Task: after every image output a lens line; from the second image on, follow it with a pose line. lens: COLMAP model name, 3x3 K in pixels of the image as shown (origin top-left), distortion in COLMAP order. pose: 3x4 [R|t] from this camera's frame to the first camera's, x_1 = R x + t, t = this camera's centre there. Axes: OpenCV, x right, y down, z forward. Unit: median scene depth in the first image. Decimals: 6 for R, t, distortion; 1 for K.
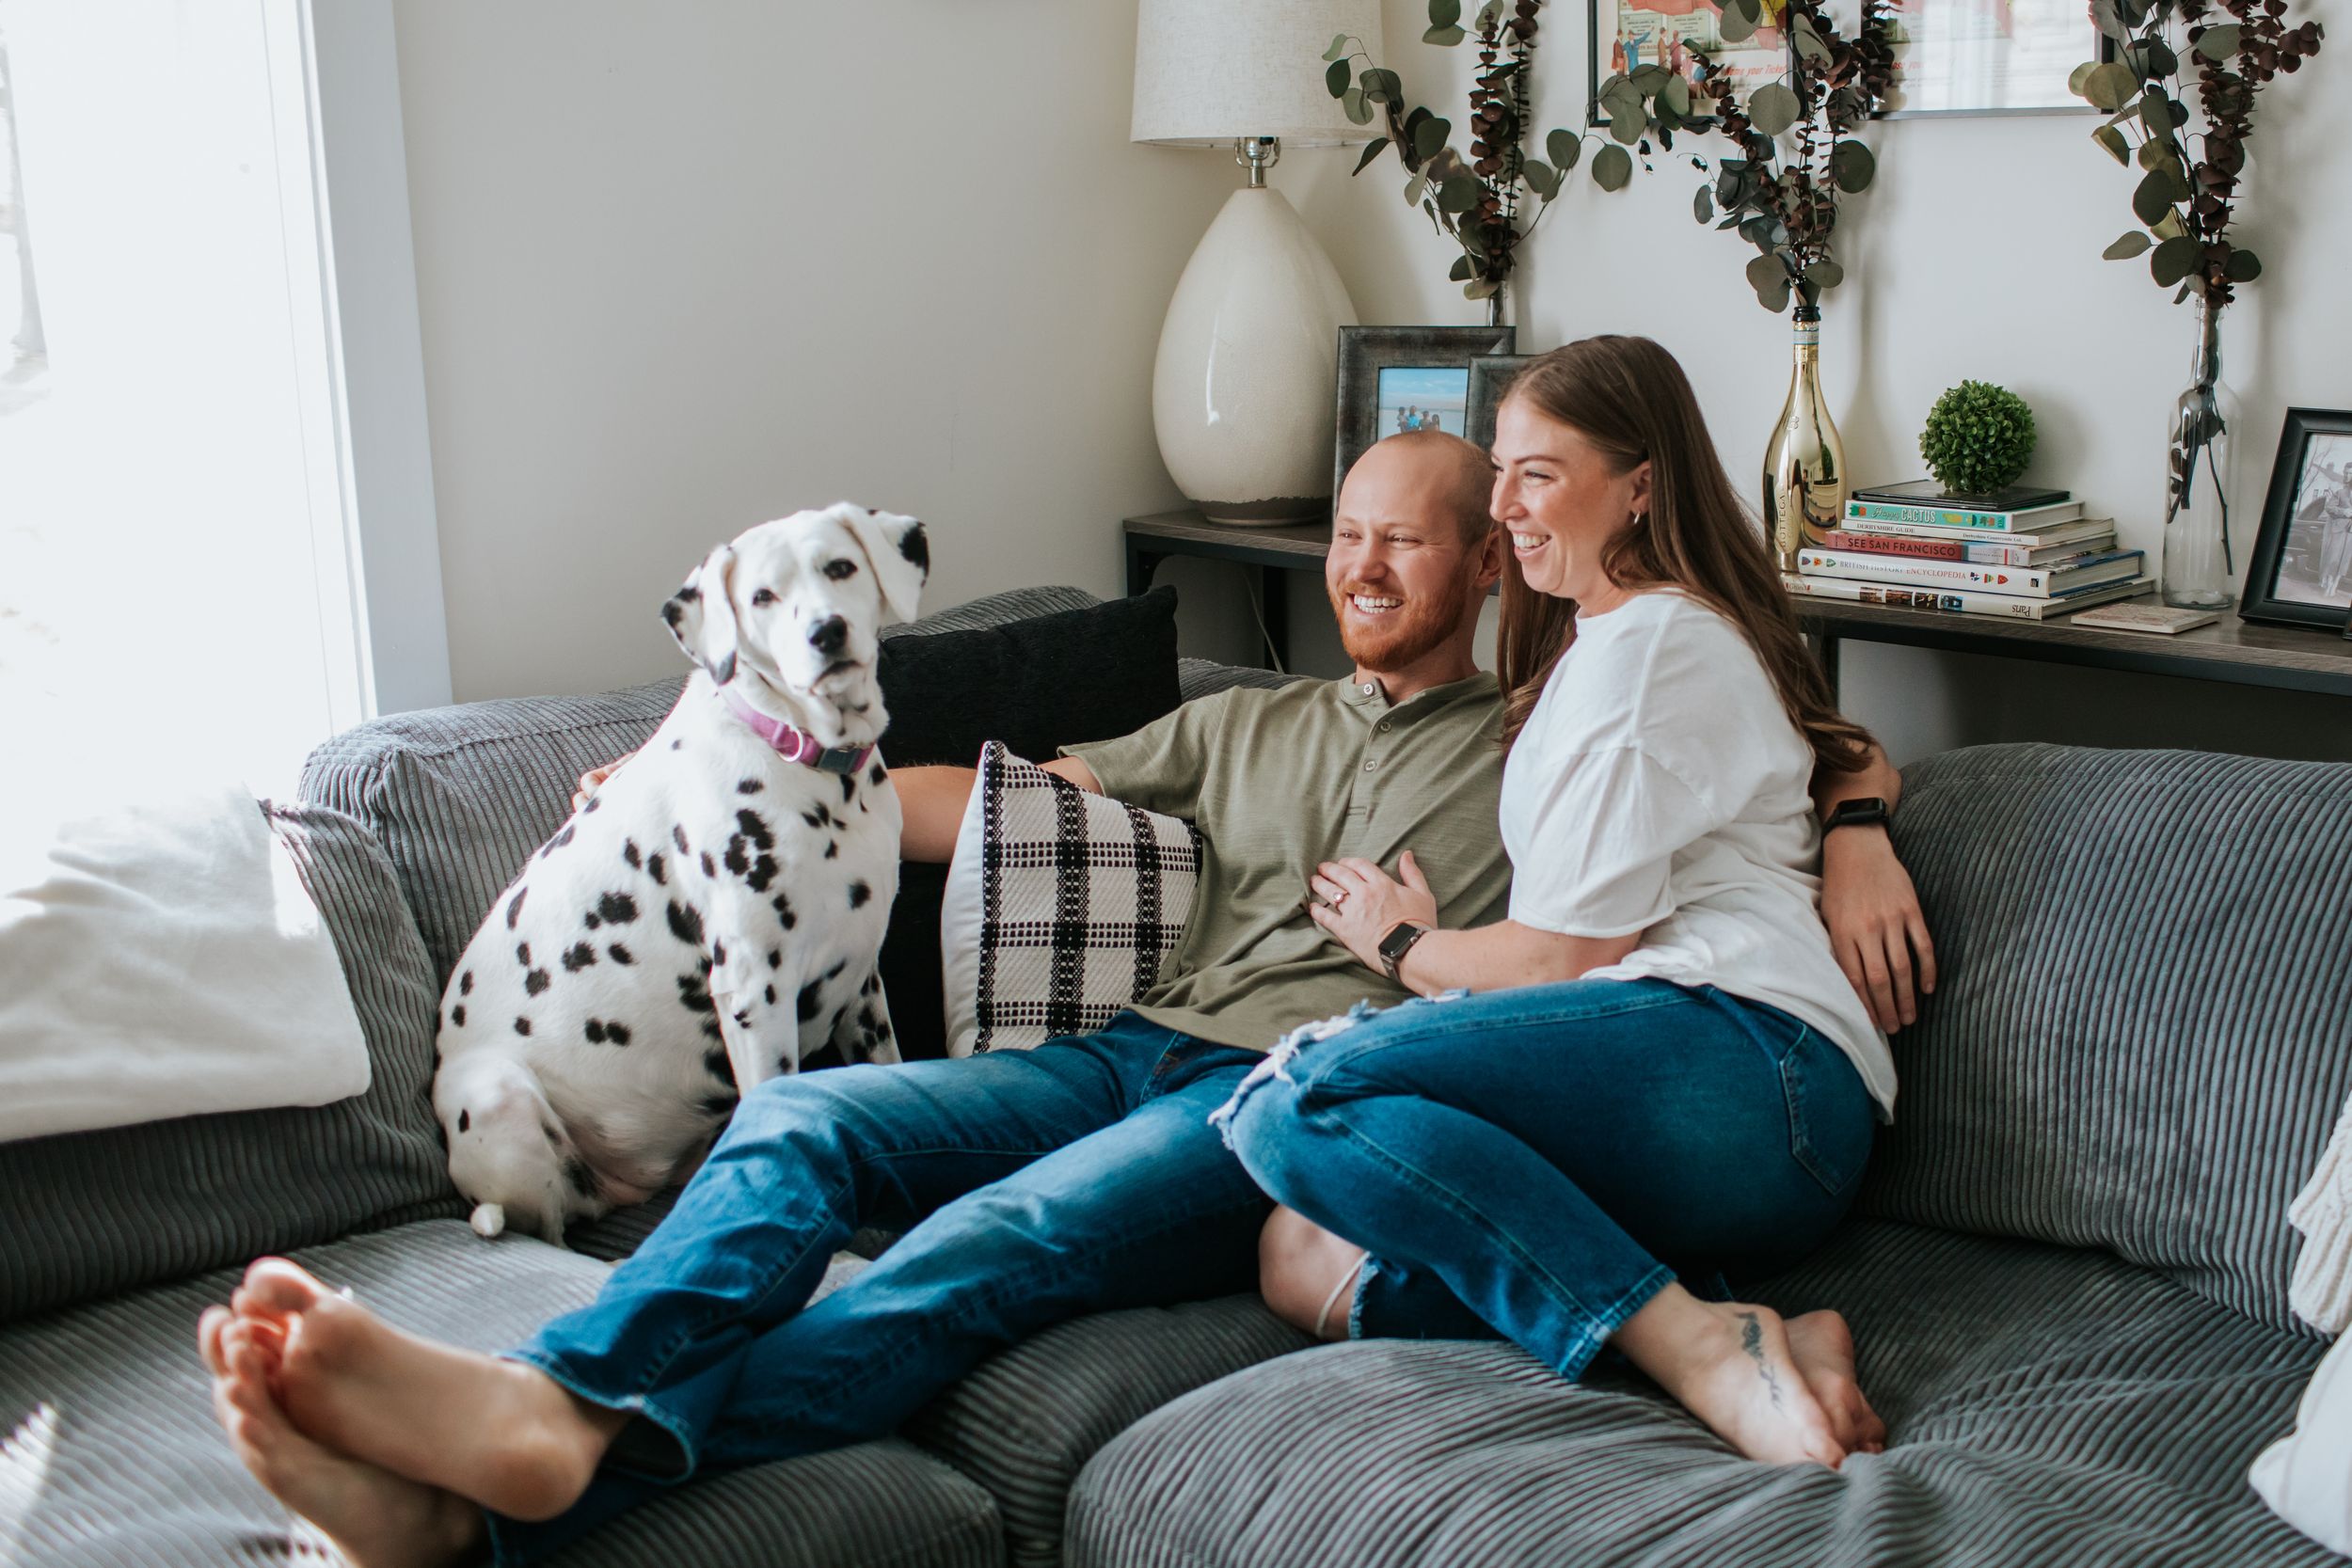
lens RADIAL K [[2635.4, 0, 1390.5], [0, 2635.4, 646.4], [0, 0, 1]] dist [-0.072335, 0.053992]
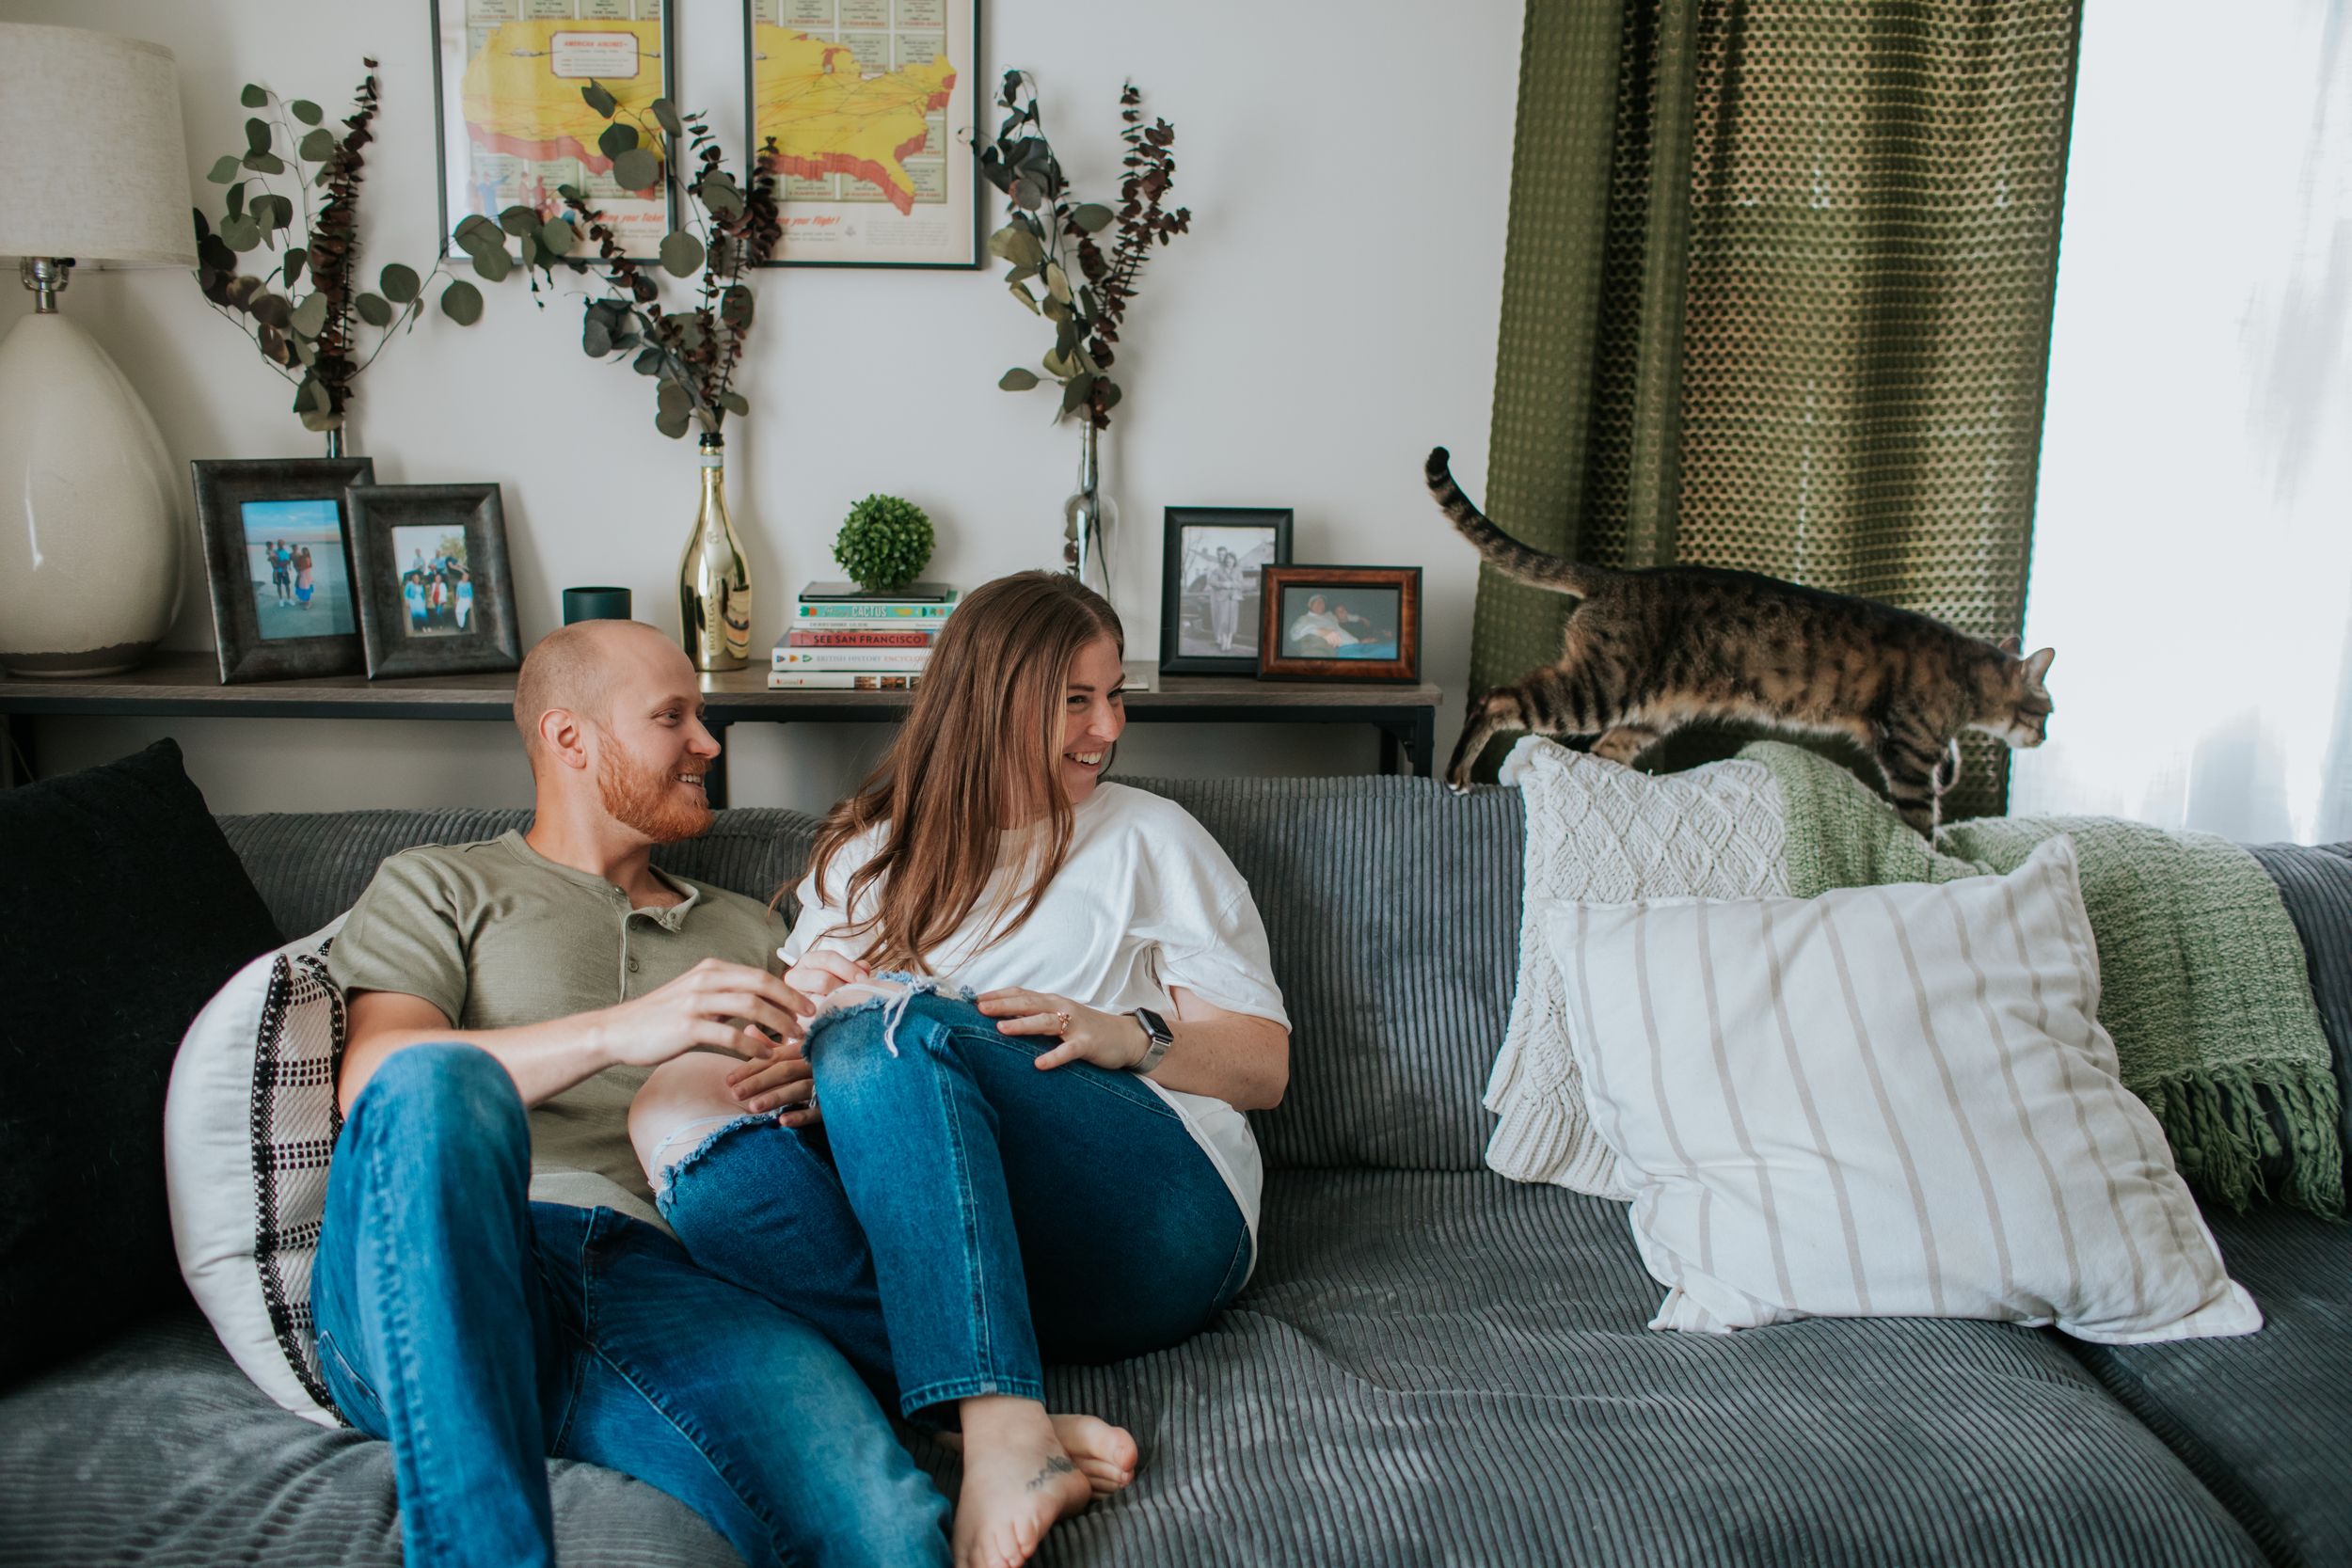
lens RADIAL K [[2220.7, 0, 1138.3], [0, 2220.7, 776.7], [0, 0, 1]] dist [-0.078781, 0.091107]
pose [[0.699409, -0.116094, 0.705230, -0.448708], [0.097690, 0.992987, 0.066580, -0.033170], [-0.708014, 0.022327, 0.705845, 0.240279]]
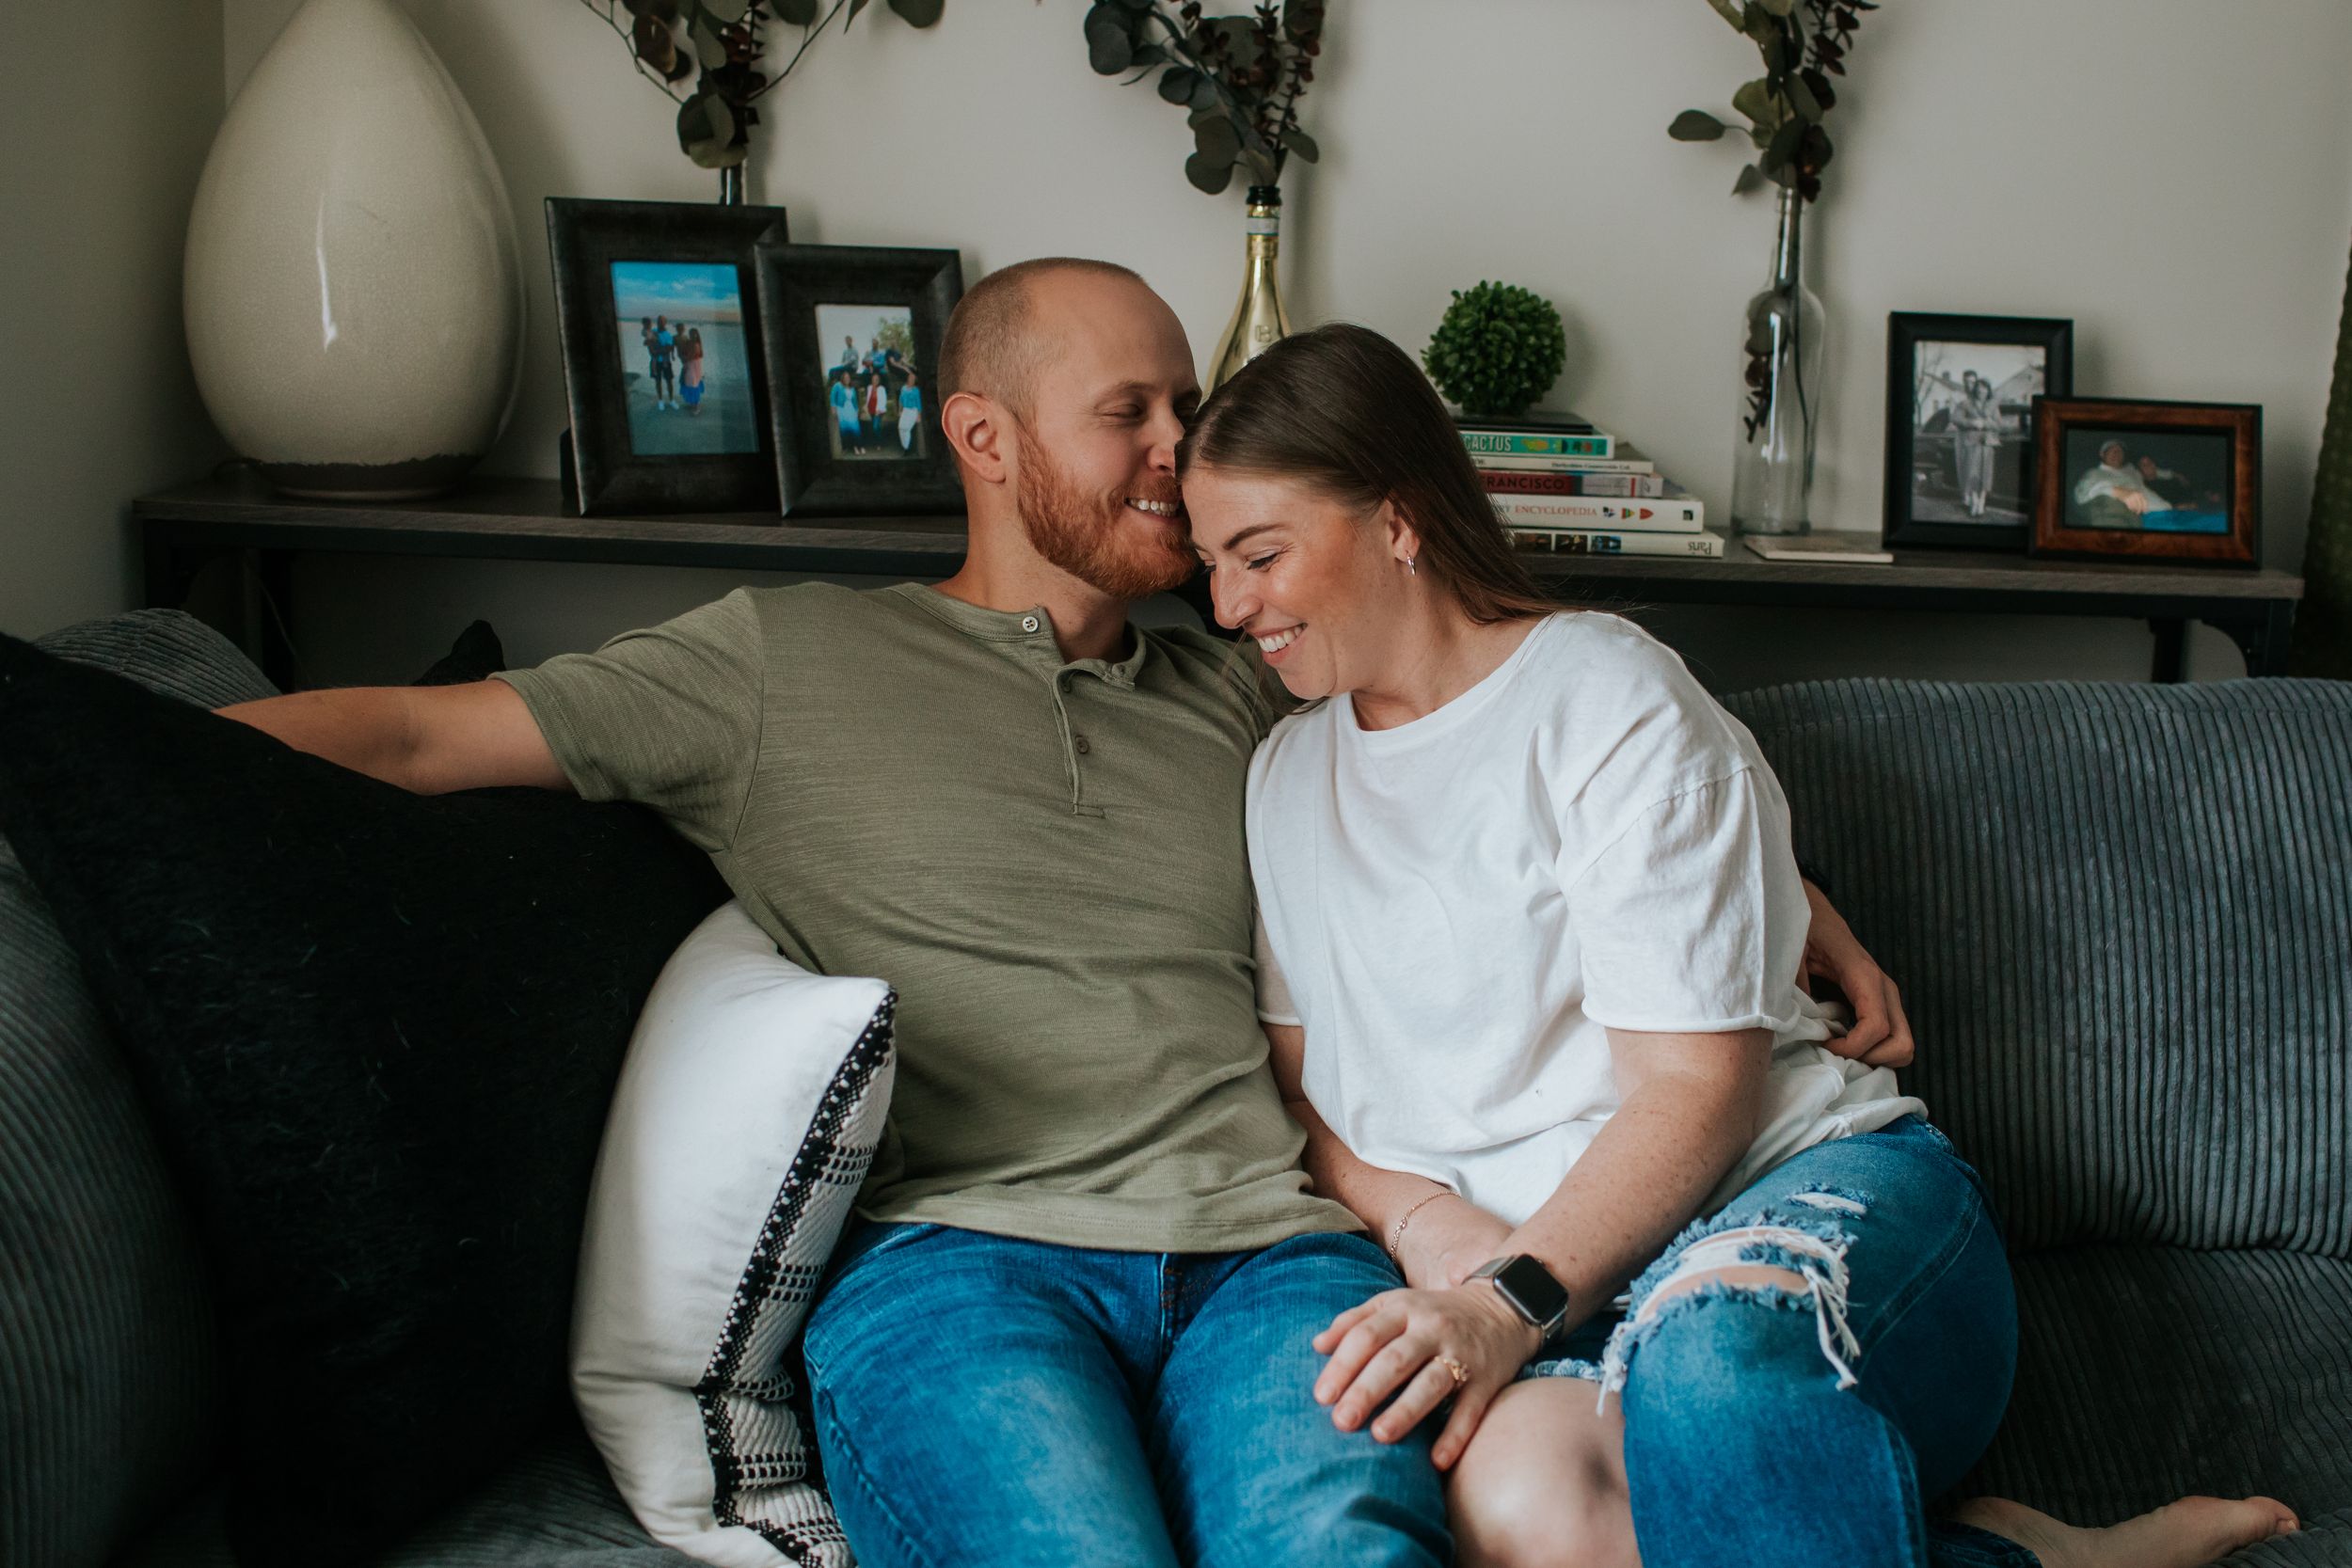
lens RADIAL K [[2479.8, 0, 1309.0], [0, 2479.8, 710.8], [0, 0, 1]] dist [-0.110604, 0.178932]
pose [[0.717158, -0.093837, 0.690564, -0.409946], [0.069695, 0.995583, 0.062905, -0.020518], [-0.693417, 0.003016, 0.720530, 0.517557]]
